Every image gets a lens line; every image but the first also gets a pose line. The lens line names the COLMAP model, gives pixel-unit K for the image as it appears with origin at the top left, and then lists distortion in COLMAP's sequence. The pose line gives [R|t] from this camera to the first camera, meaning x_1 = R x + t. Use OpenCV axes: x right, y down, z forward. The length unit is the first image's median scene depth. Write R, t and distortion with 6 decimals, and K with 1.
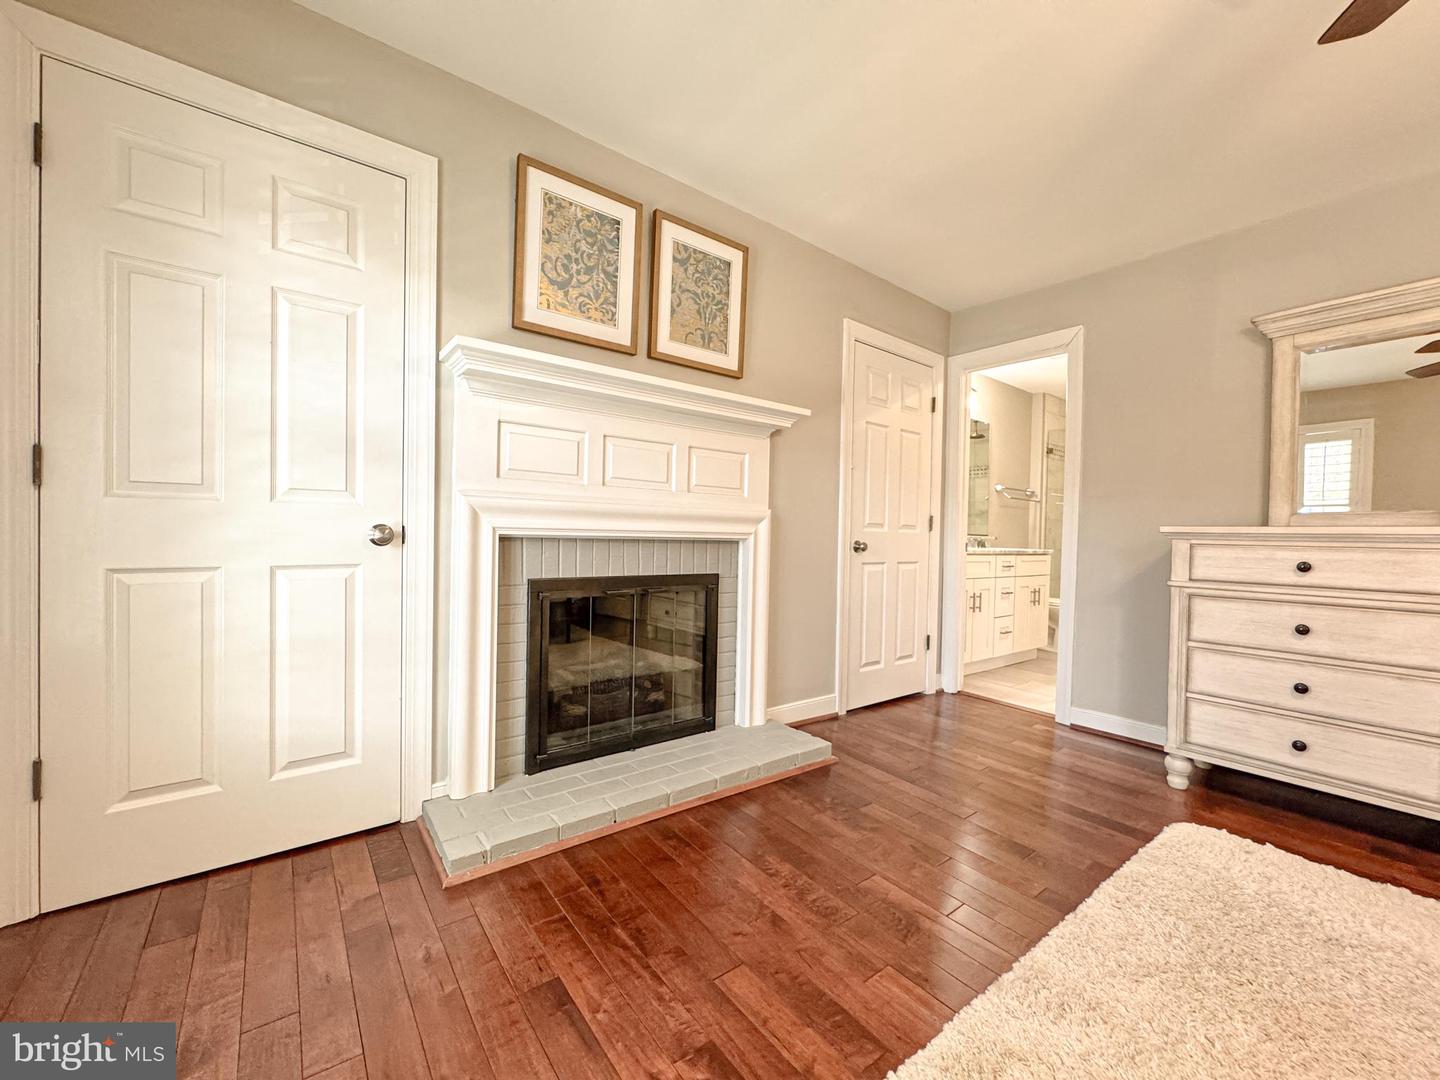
lens RADIAL K [[575.1, 0, 720.4], [0, 575.1, 537.9], [0, 0, 1]] dist [0.000764, 0.000730]
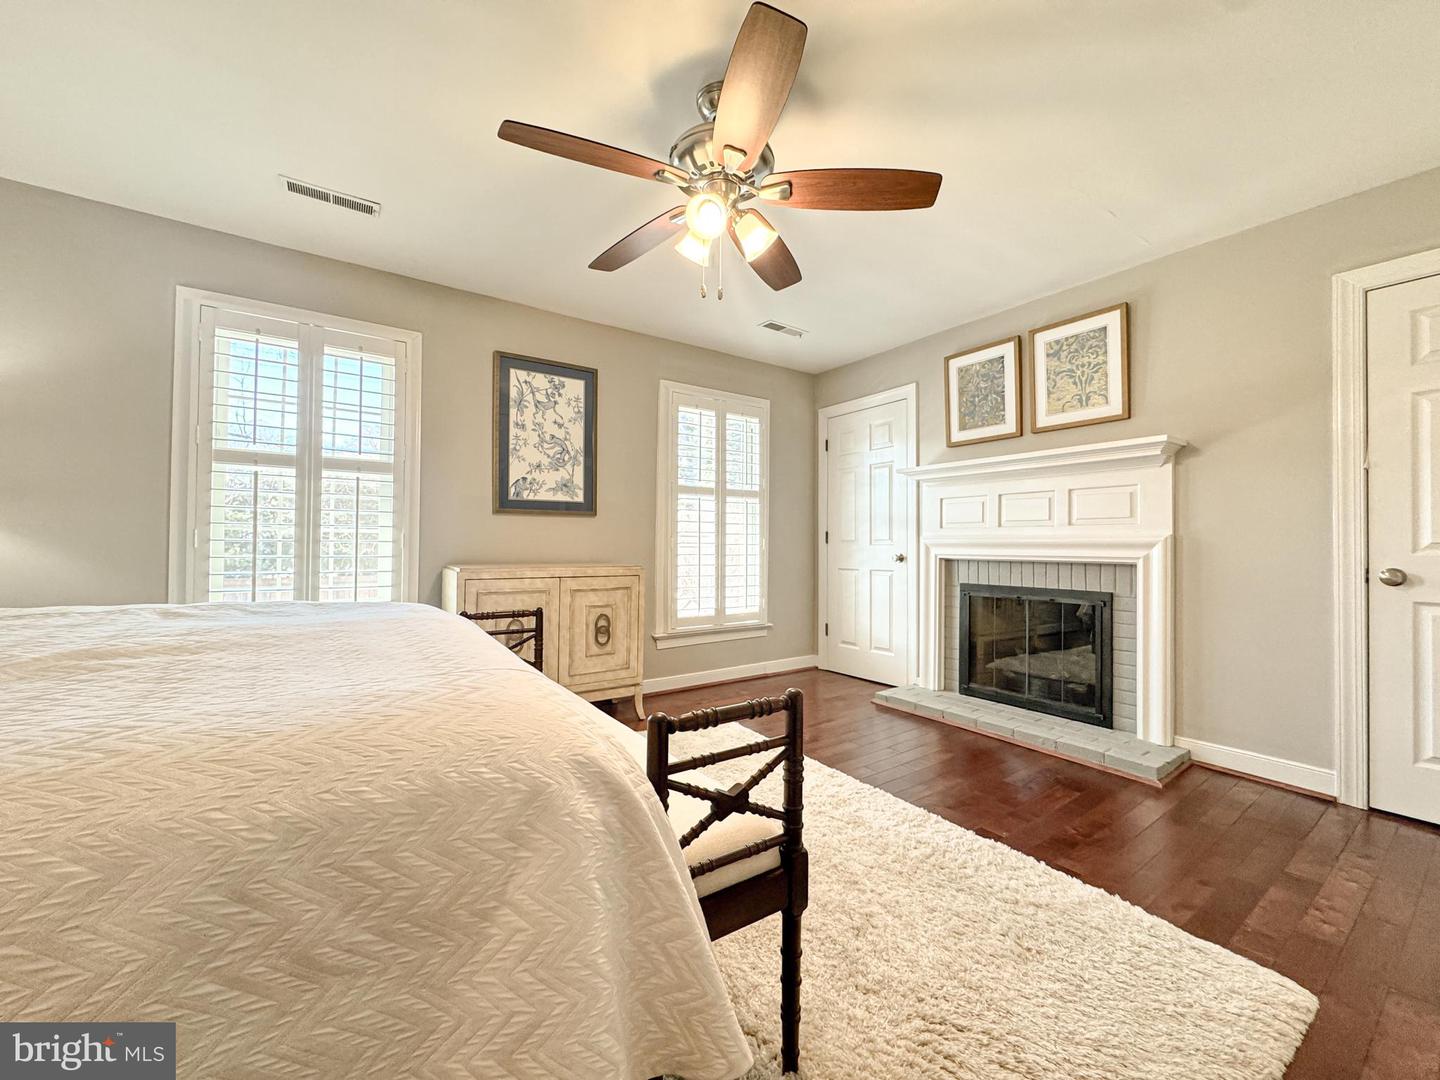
lens RADIAL K [[575.1, 0, 722.8], [0, 575.1, 541.3], [0, 0, 1]] dist [0.000764, 0.000730]
pose [[-0.039515, -0.032761, -0.998682, 1.374876], [-0.017979, 0.999324, -0.032070, 0.011587], [0.999057, 0.016688, -0.040077, 0.313273]]
